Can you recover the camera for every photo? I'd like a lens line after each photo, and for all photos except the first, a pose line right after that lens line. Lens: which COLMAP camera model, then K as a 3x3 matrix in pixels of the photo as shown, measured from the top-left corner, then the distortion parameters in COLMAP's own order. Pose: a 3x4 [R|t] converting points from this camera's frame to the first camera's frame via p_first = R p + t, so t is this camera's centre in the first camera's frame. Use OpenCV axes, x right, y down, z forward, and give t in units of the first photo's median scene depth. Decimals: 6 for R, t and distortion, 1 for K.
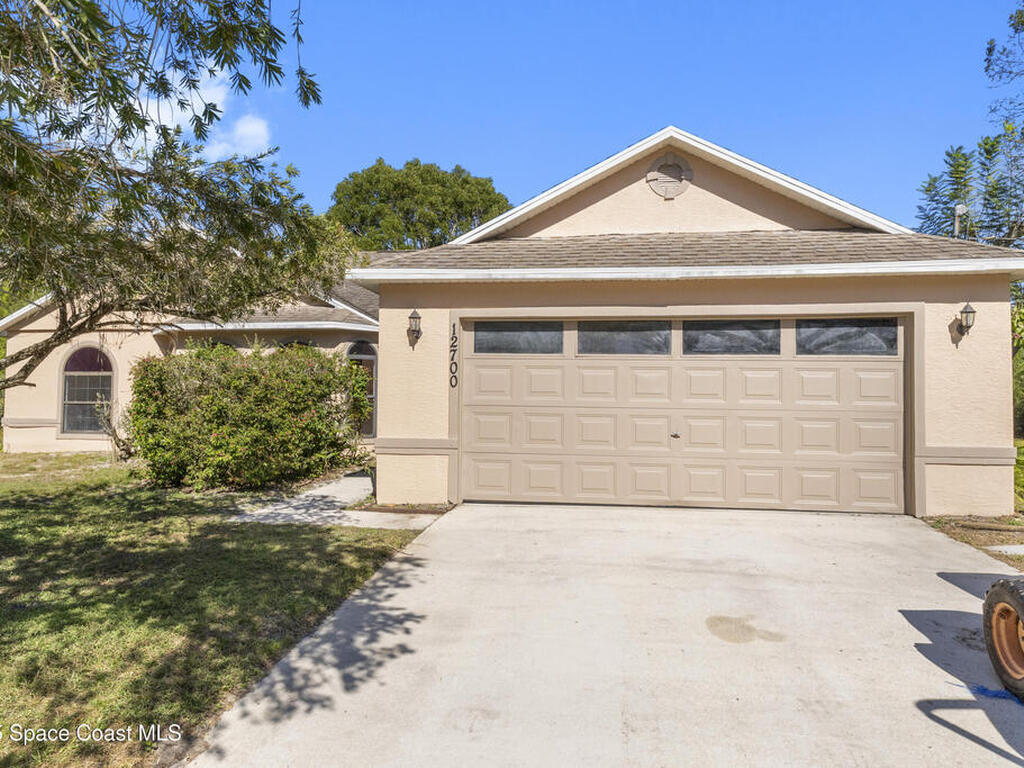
lens RADIAL K [[694.5, 0, 515.8], [0, 694.5, 380.8], [0, 0, 1]] dist [0.006389, 0.002790]
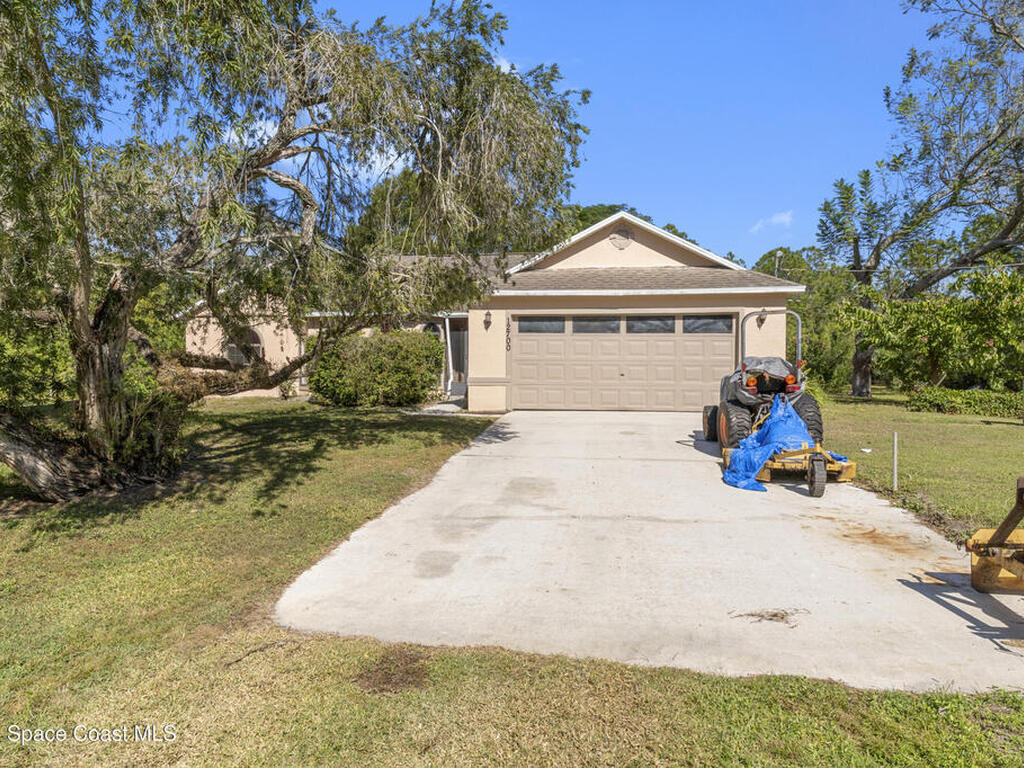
lens RADIAL K [[694.5, 0, 510.4], [0, 694.5, 385.4], [0, 0, 1]] dist [0.006389, 0.002790]
pose [[0.999988, -0.004913, 0.000836, -0.088012], [0.004866, 0.998770, 0.049336, 0.010457], [-0.001078, -0.049331, 0.998782, -0.959618]]
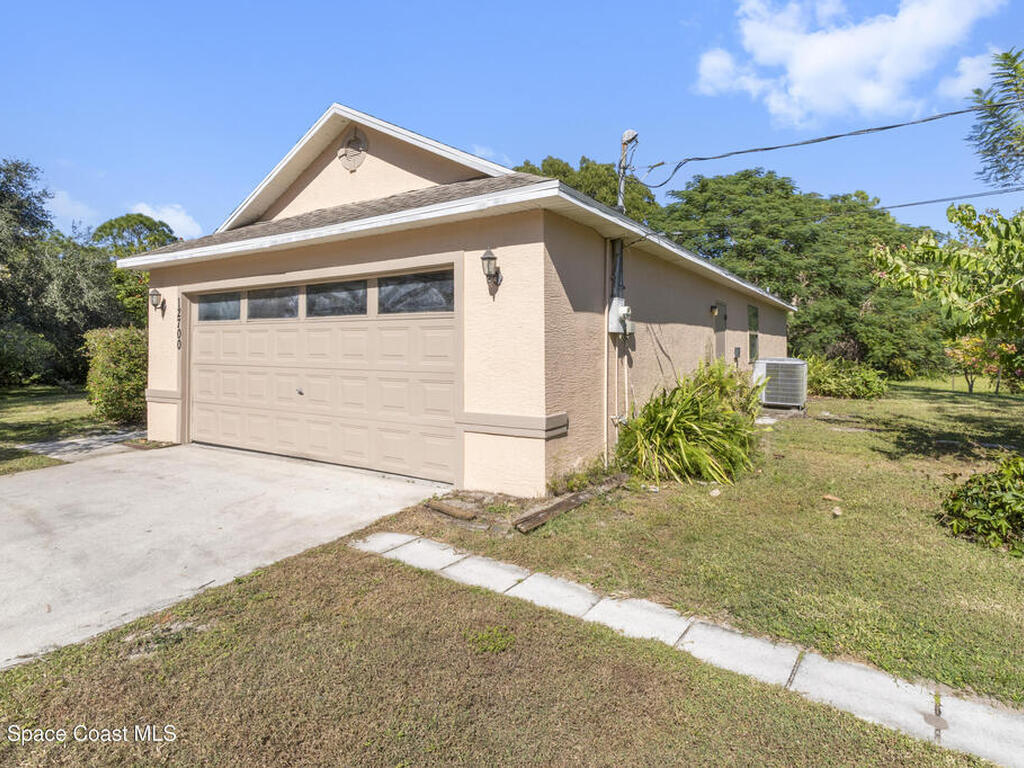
lens RADIAL K [[551.5, 0, 522.3], [0, 551.5, 347.1], [0, 0, 1]] dist [-0.000079, 0.001047]
pose [[0.914291, -0.009607, -0.404944, 0.884796], [0.016603, 0.999767, 0.013768, 0.002139], [0.404718, -0.019311, 0.914238, 0.358171]]
